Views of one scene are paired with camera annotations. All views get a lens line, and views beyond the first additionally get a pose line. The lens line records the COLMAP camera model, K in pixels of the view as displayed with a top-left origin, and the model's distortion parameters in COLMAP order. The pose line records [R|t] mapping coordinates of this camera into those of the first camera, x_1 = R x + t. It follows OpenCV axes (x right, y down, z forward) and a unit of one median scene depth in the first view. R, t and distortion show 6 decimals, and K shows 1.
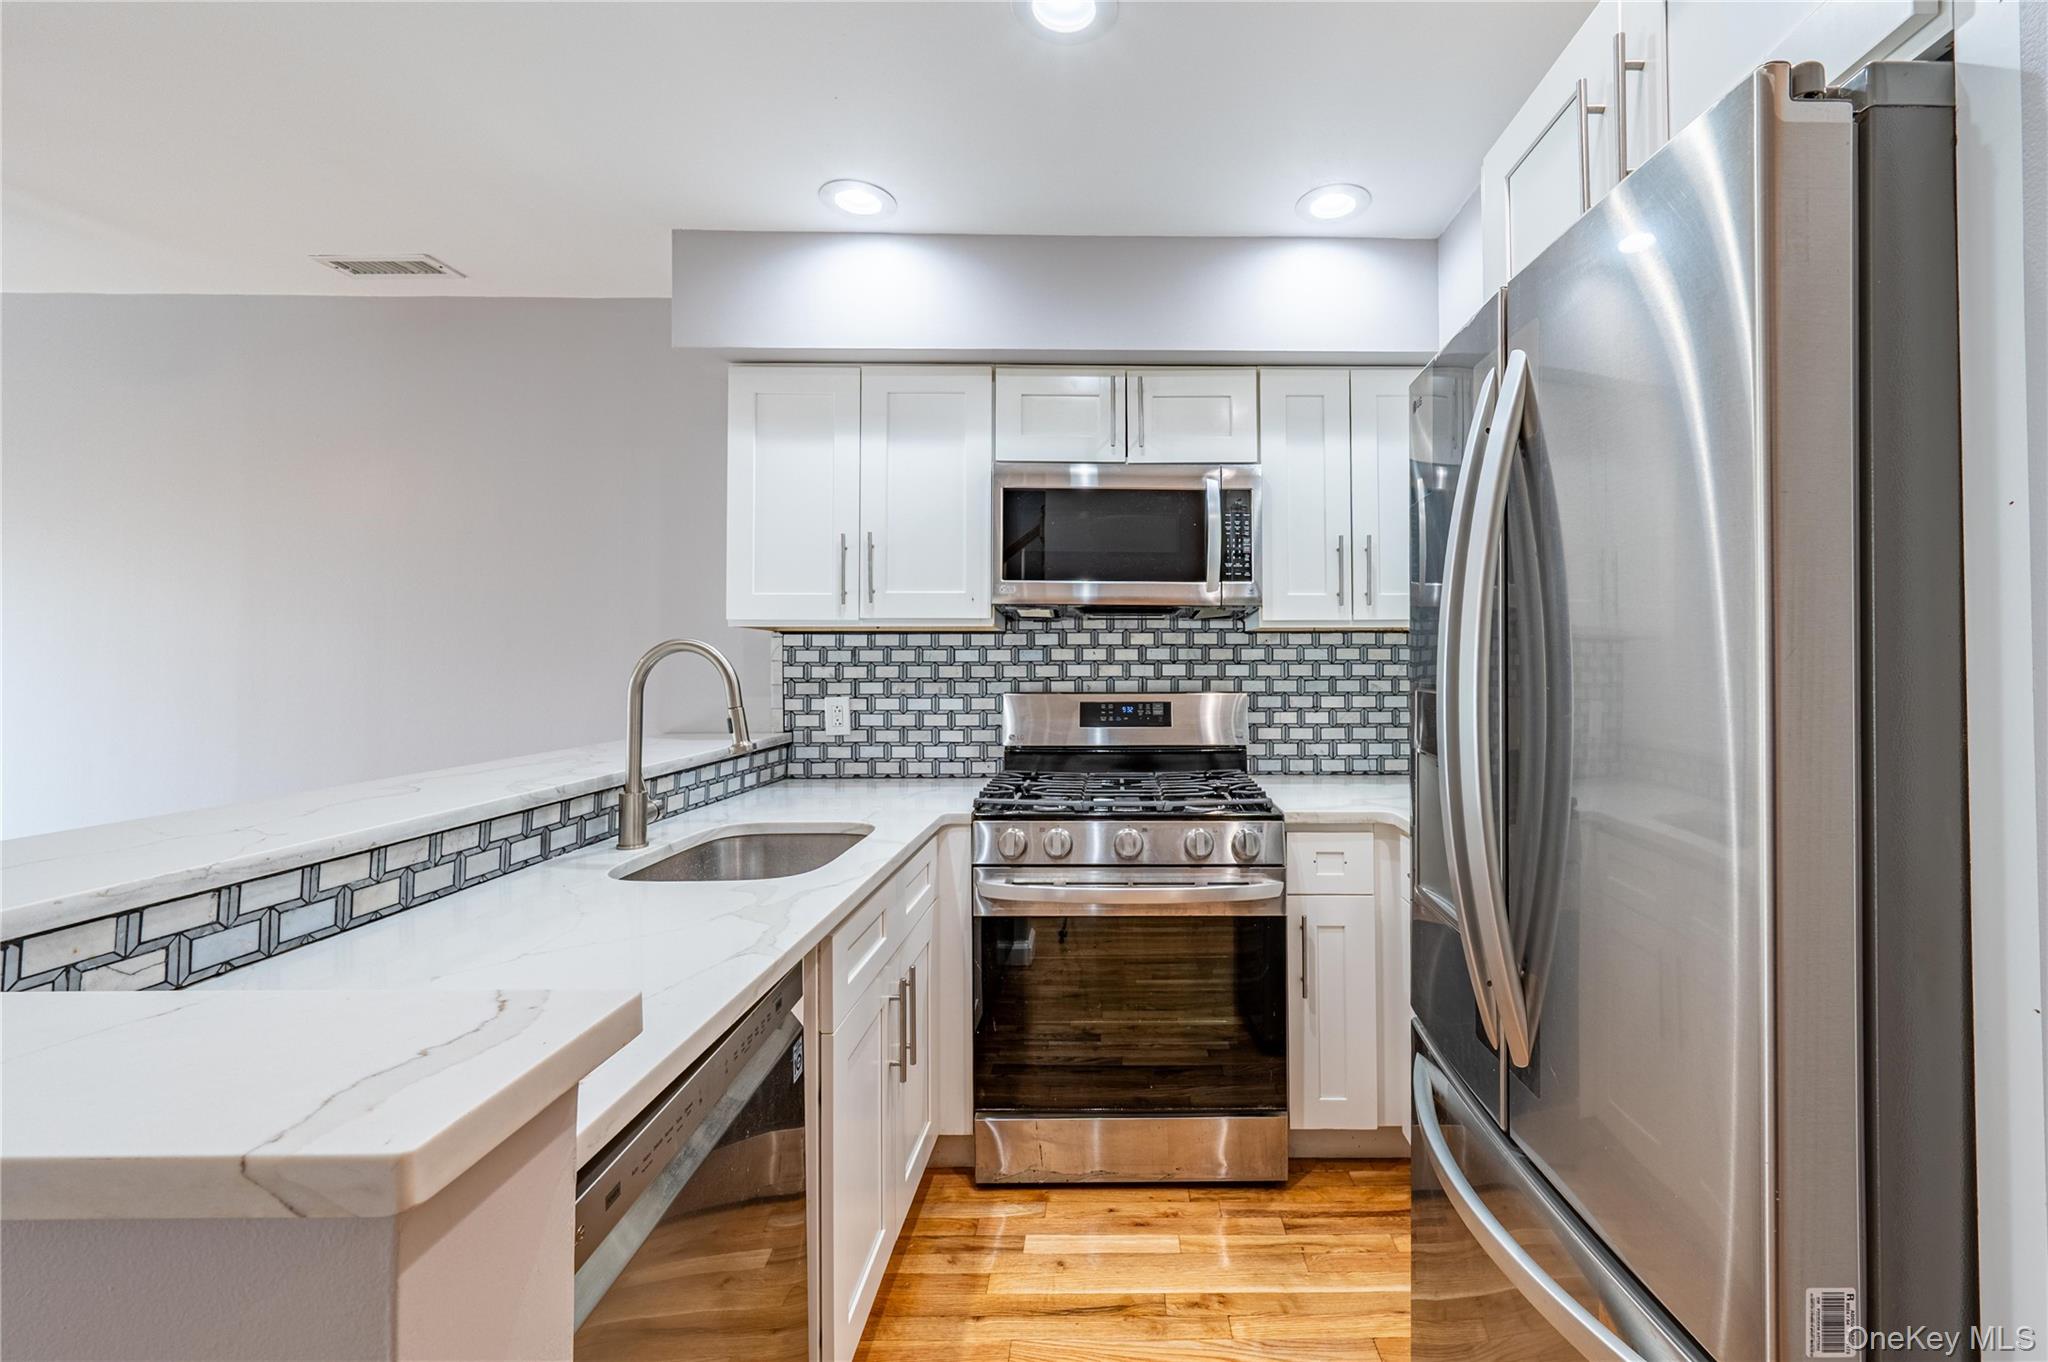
lens RADIAL K [[826.0, 0, 1088.4], [0, 826.0, 641.4], [0, 0, 1]] dist [-0.007278, 0.000259]
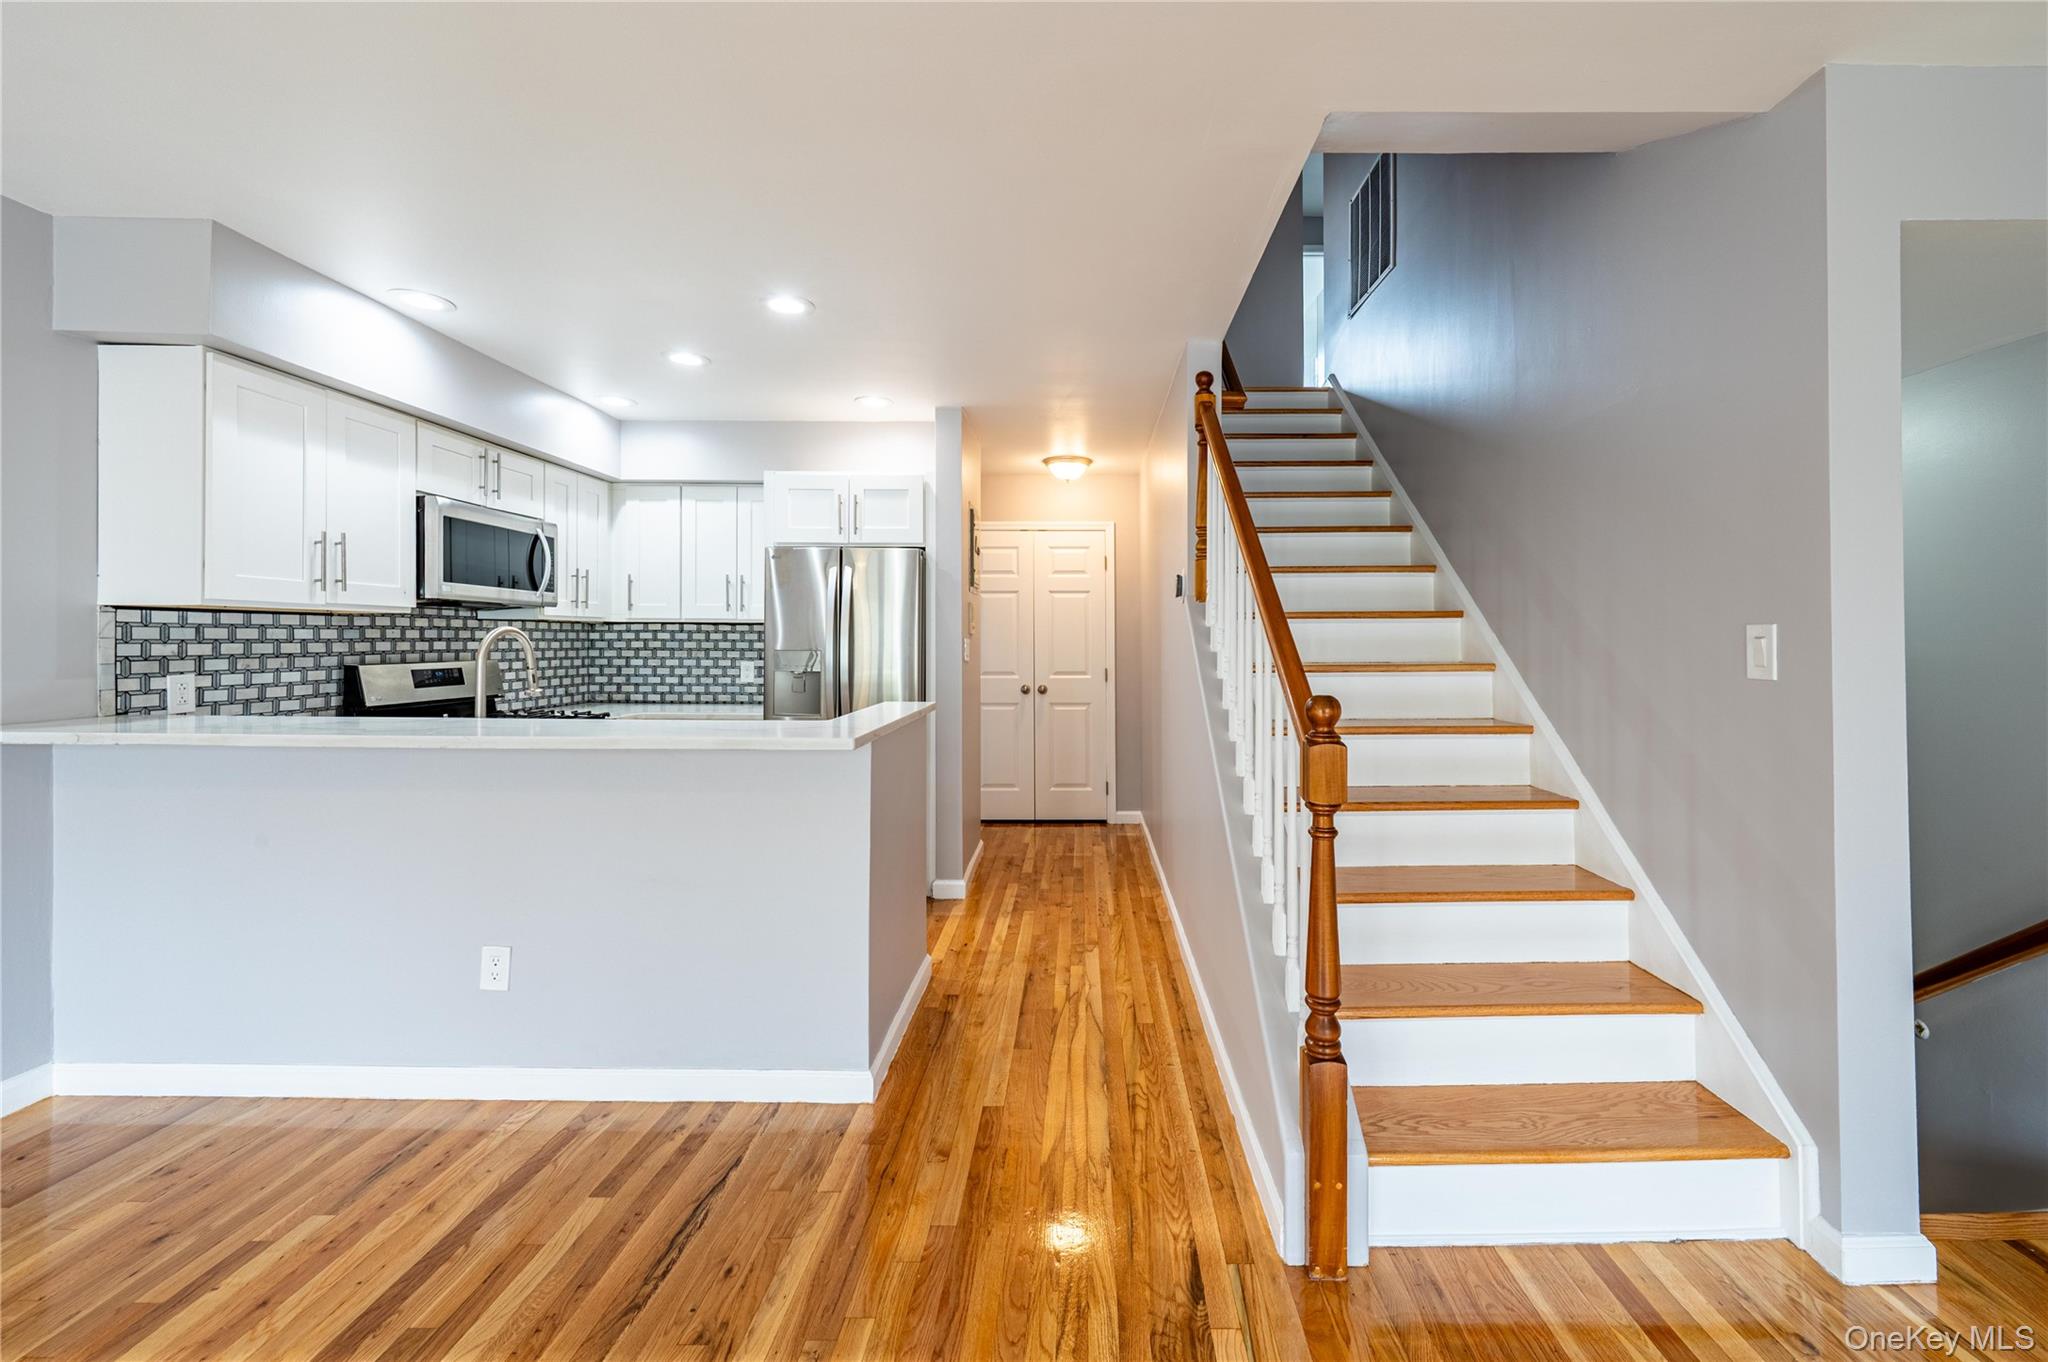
lens RADIAL K [[826.0, 0, 1088.4], [0, 826.0, 641.4], [0, 0, 1]] dist [-0.007278, 0.000259]
pose [[0.000301, -0.001132, 0.999999, -1.284947], [-0.013406, 0.999909, 0.001136, 0.011865], [-0.999910, -0.013406, 0.000286, -0.088138]]
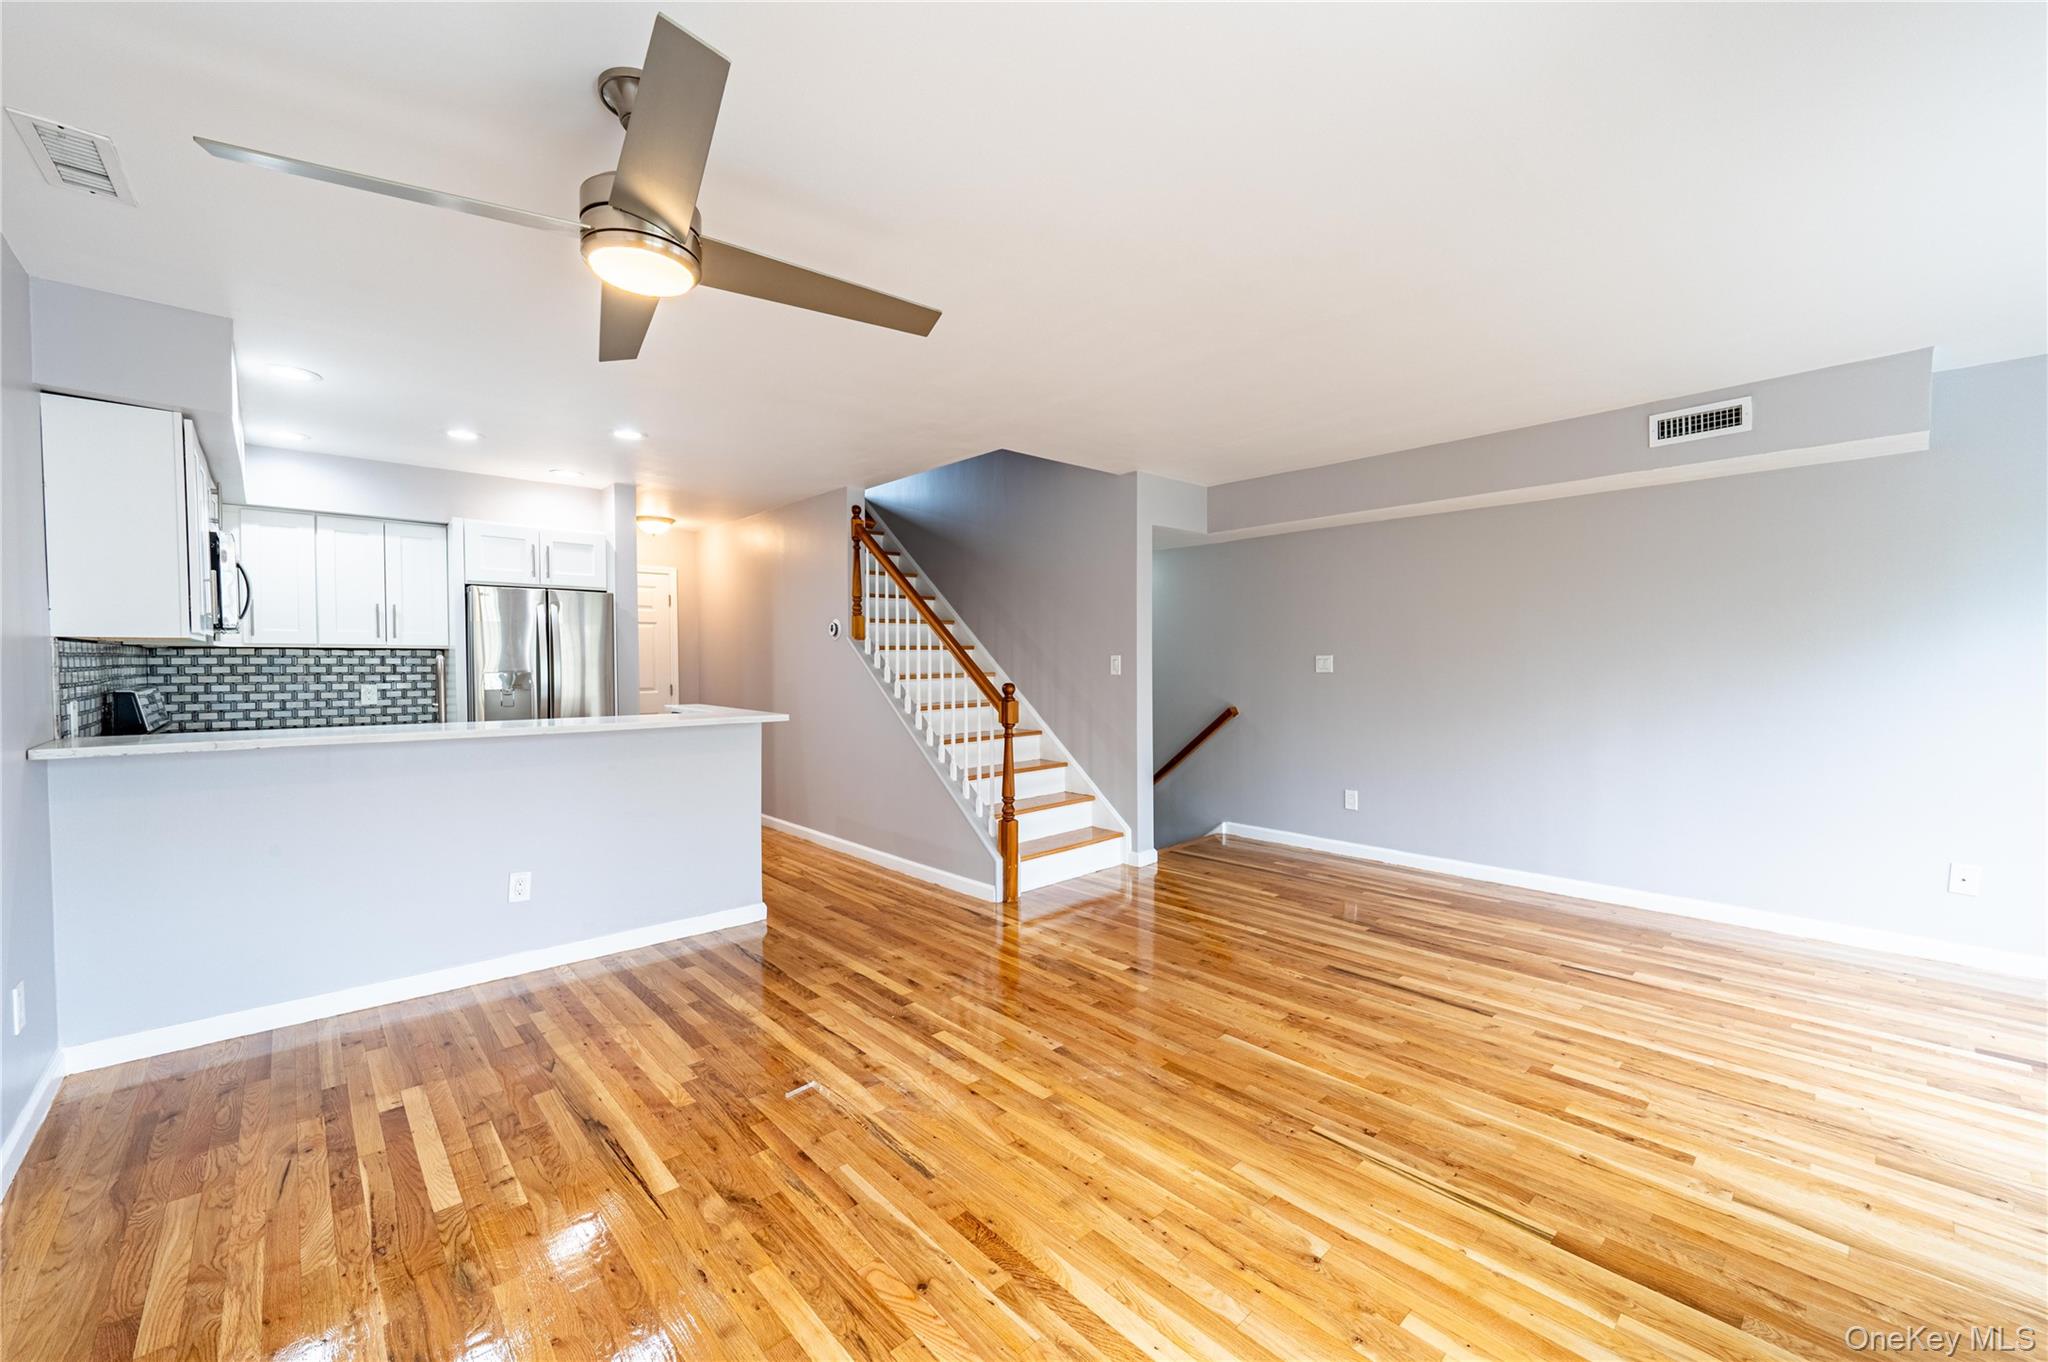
lens RADIAL K [[800.8, 0, 1029.0], [0, 800.8, 681.1], [0, 0, 1]] dist [-0.002221, 0.000163]
pose [[-0.674534, -0.017219, 0.738043, -1.873015], [-0.005343, 0.999816, 0.018444, 0.017402], [-0.738224, 0.008498, -0.674502, 0.786139]]
